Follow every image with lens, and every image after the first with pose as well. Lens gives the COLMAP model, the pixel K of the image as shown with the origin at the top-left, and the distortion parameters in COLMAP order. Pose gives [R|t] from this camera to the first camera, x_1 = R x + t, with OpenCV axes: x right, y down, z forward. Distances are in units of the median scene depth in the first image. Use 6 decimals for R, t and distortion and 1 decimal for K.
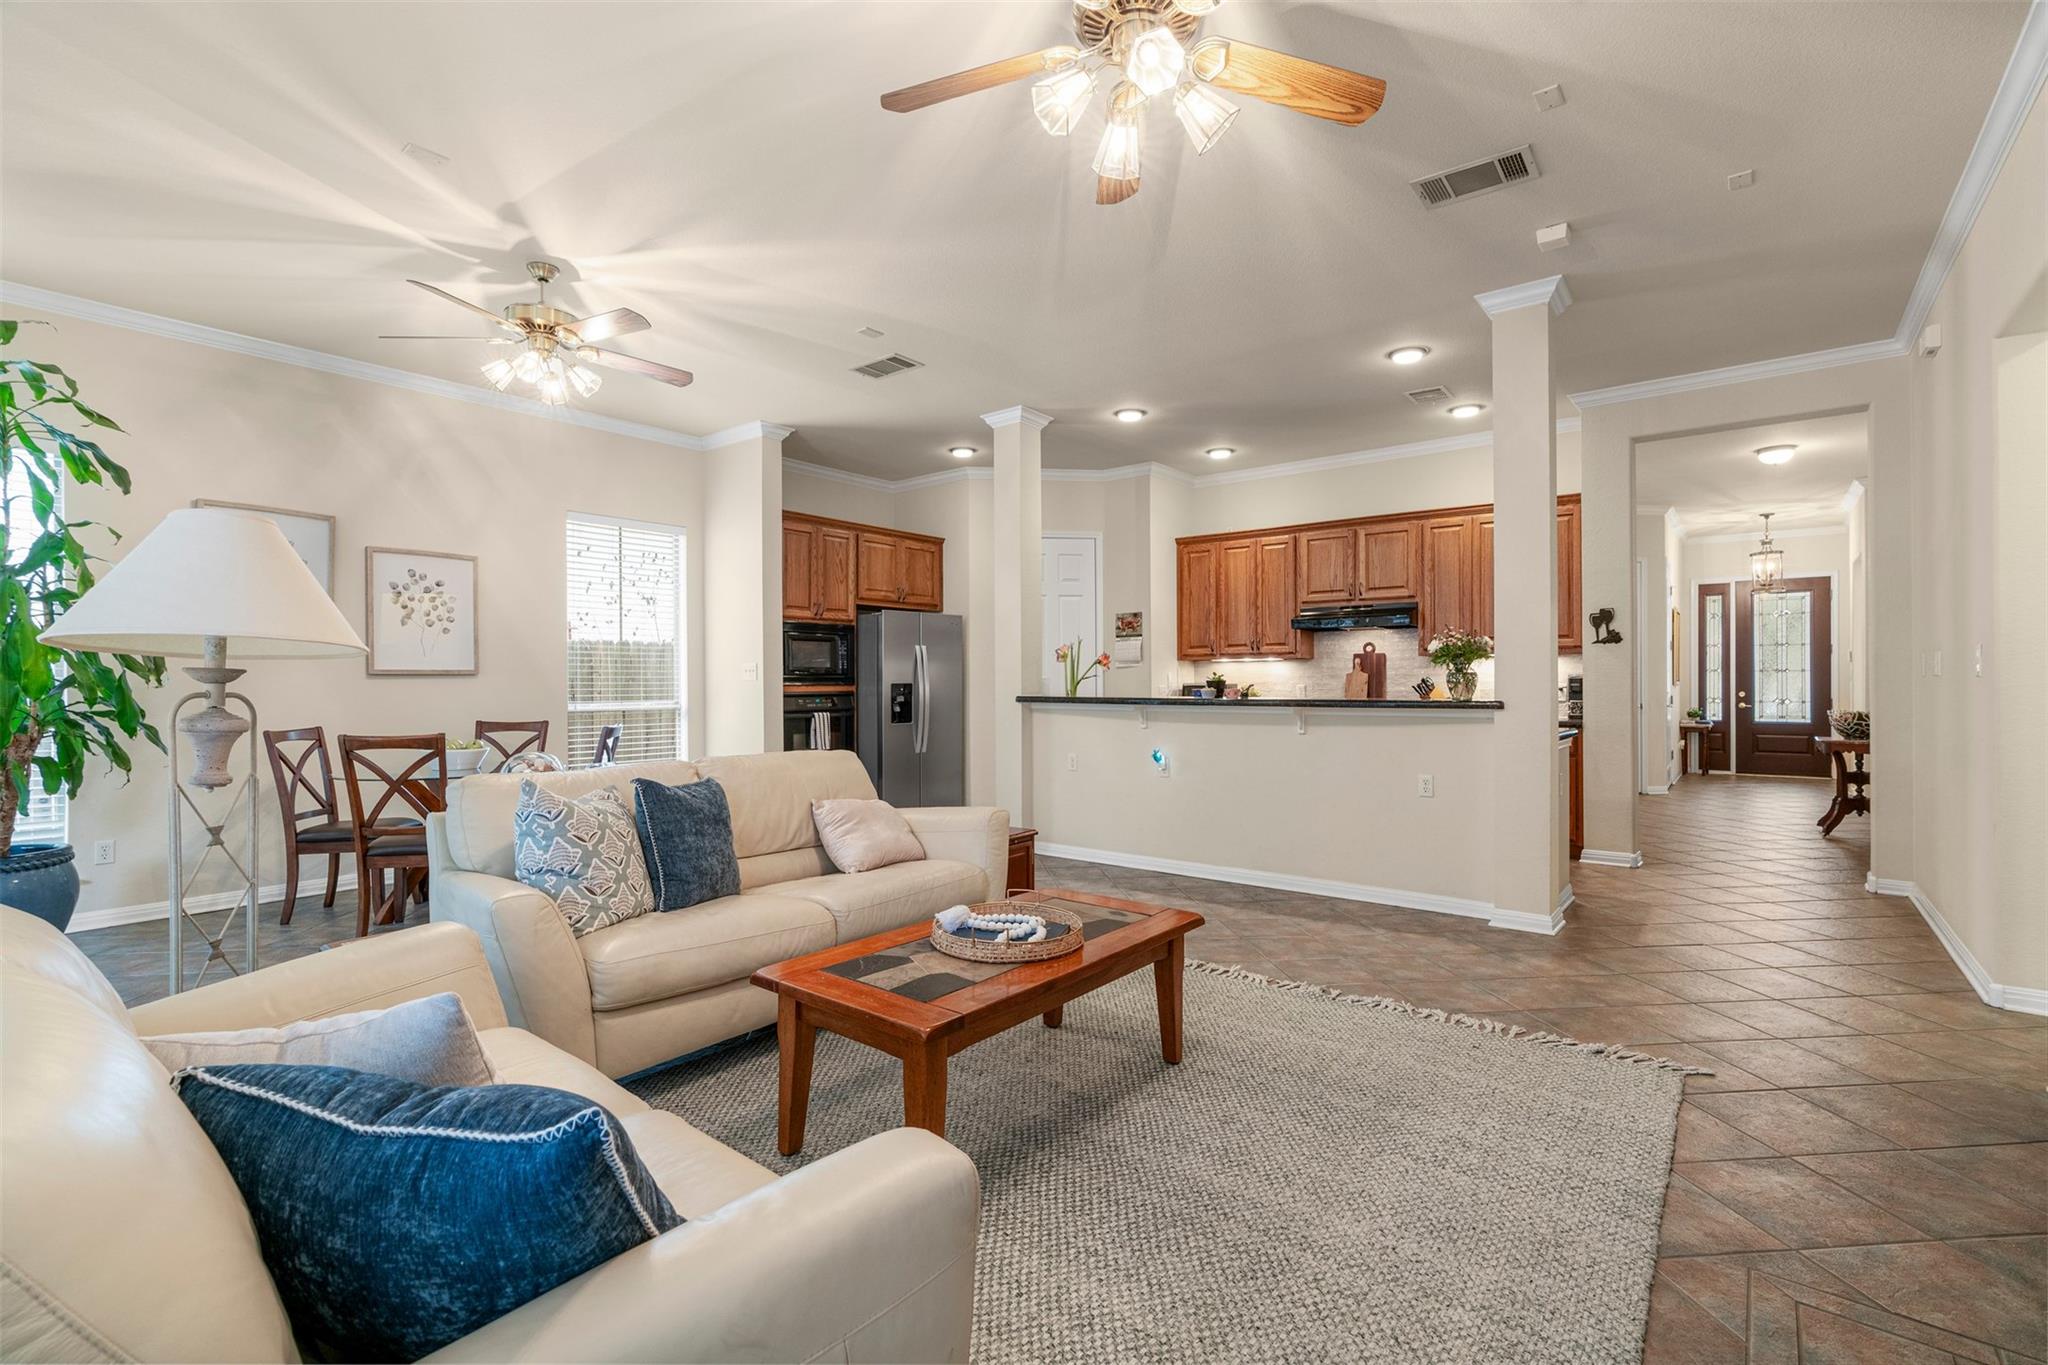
lens RADIAL K [[911.3, 0, 1031.5], [0, 911.3, 682.7], [0, 0, 1]] dist [0.002220, 0.000380]
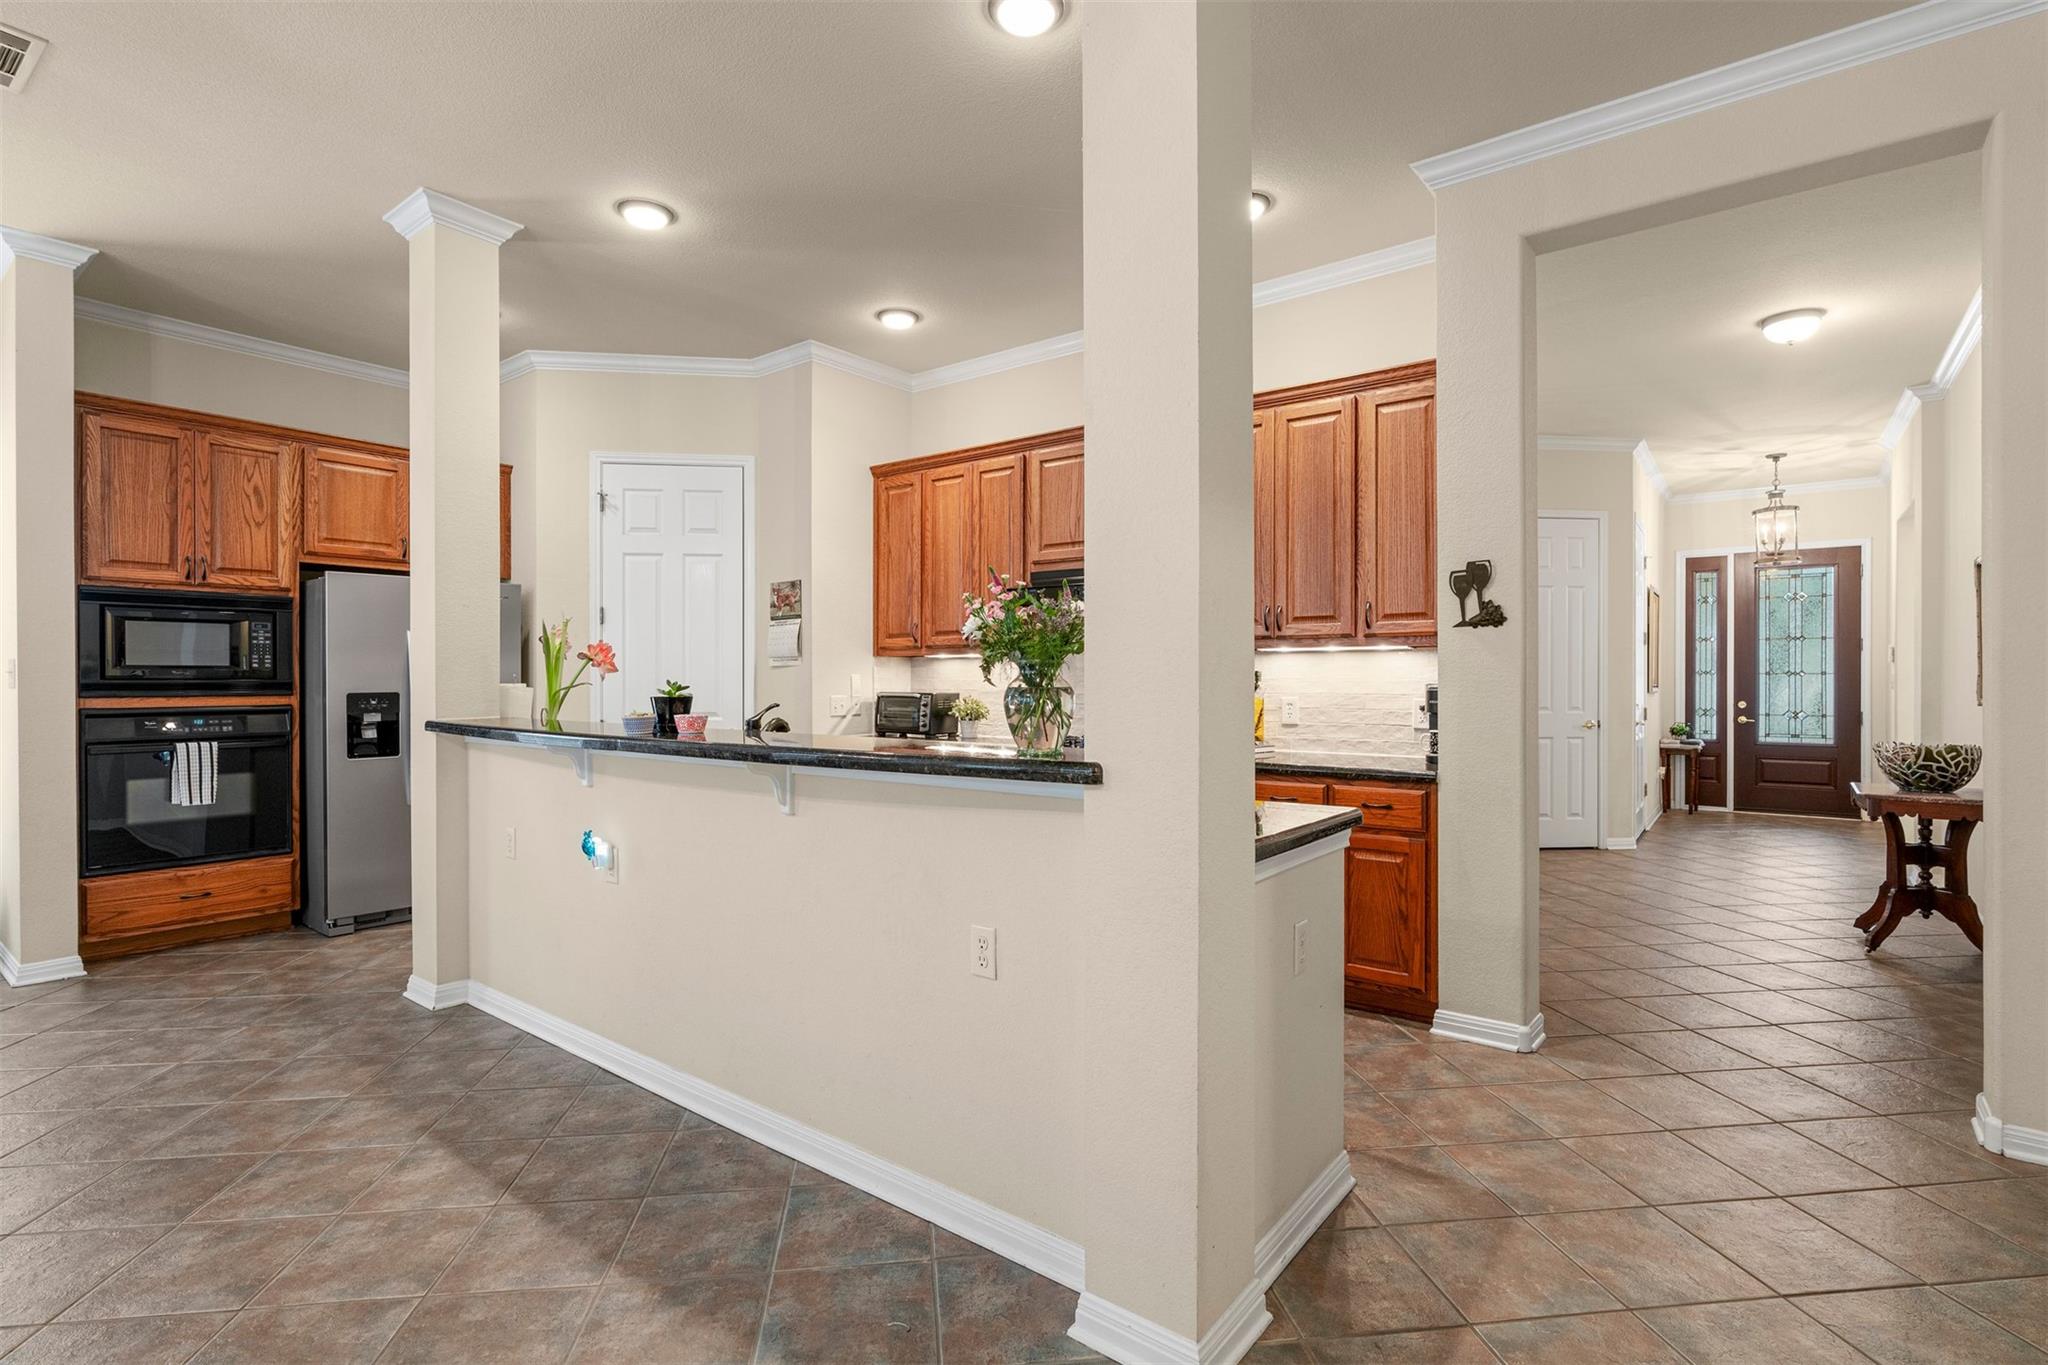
lens RADIAL K [[961.8, 0, 1017.1], [0, 961.8, 683.1], [0, 0, 1]] dist [-0.003680, 0.000932]
pose [[0.999943, 0.003541, 0.010088, 0.260820], [-0.003572, 0.999989, 0.003002, -0.008153], [-0.010077, -0.003038, 0.999945, 0.324469]]
